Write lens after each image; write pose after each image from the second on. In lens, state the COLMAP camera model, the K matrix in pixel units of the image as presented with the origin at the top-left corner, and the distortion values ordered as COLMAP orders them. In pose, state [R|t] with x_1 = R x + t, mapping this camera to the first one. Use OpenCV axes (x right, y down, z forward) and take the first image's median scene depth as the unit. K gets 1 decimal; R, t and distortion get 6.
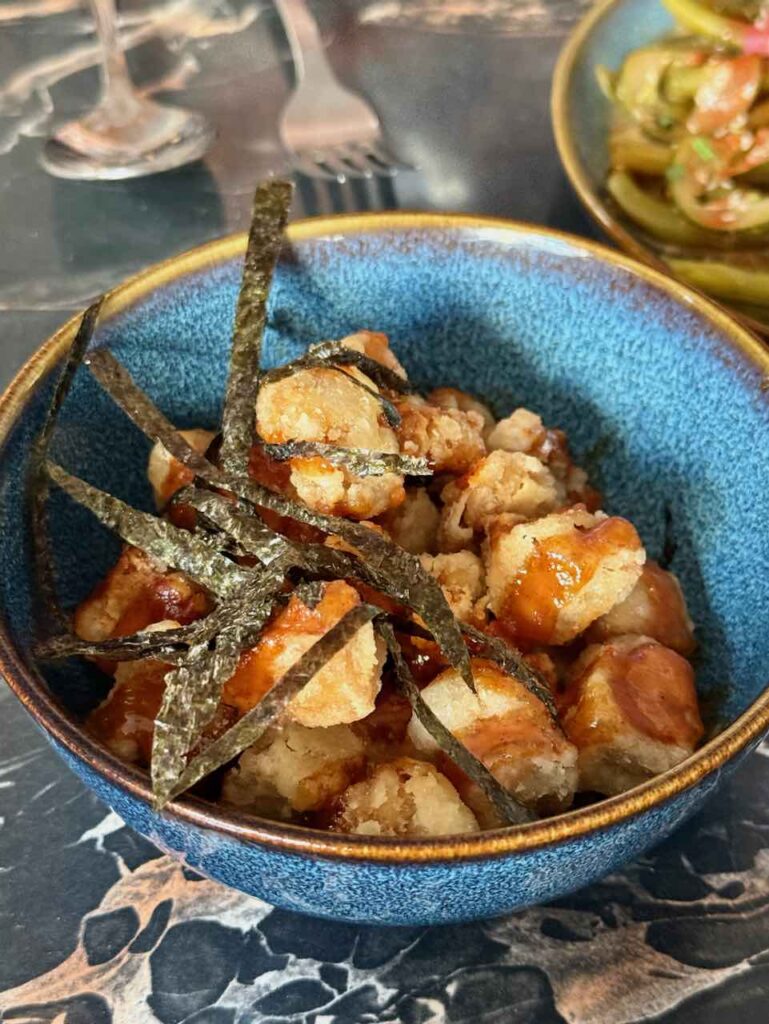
lens RADIAL K [[1631.6, 0, 384.9], [0, 1631.6, 508.2], [0, 0, 1]] dist [0.131893, 0.000000]
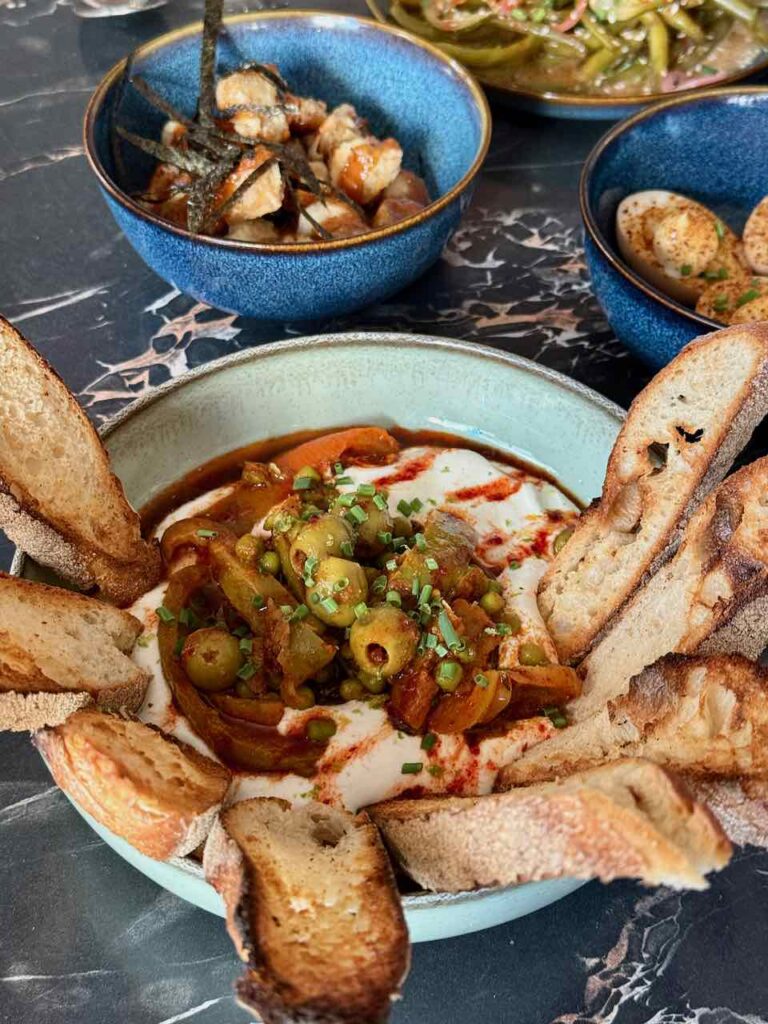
lens RADIAL K [[1404.7, 0, 379.8], [0, 1404.7, 512.1], [0, 0, 1]] dist [0.054617, 0.000000]
pose [[0.995899, -0.057649, 0.069733, -0.026797], [0.054042, 0.997155, 0.052552, 0.389340], [-0.072564, -0.048568, 0.996180, -0.847862]]
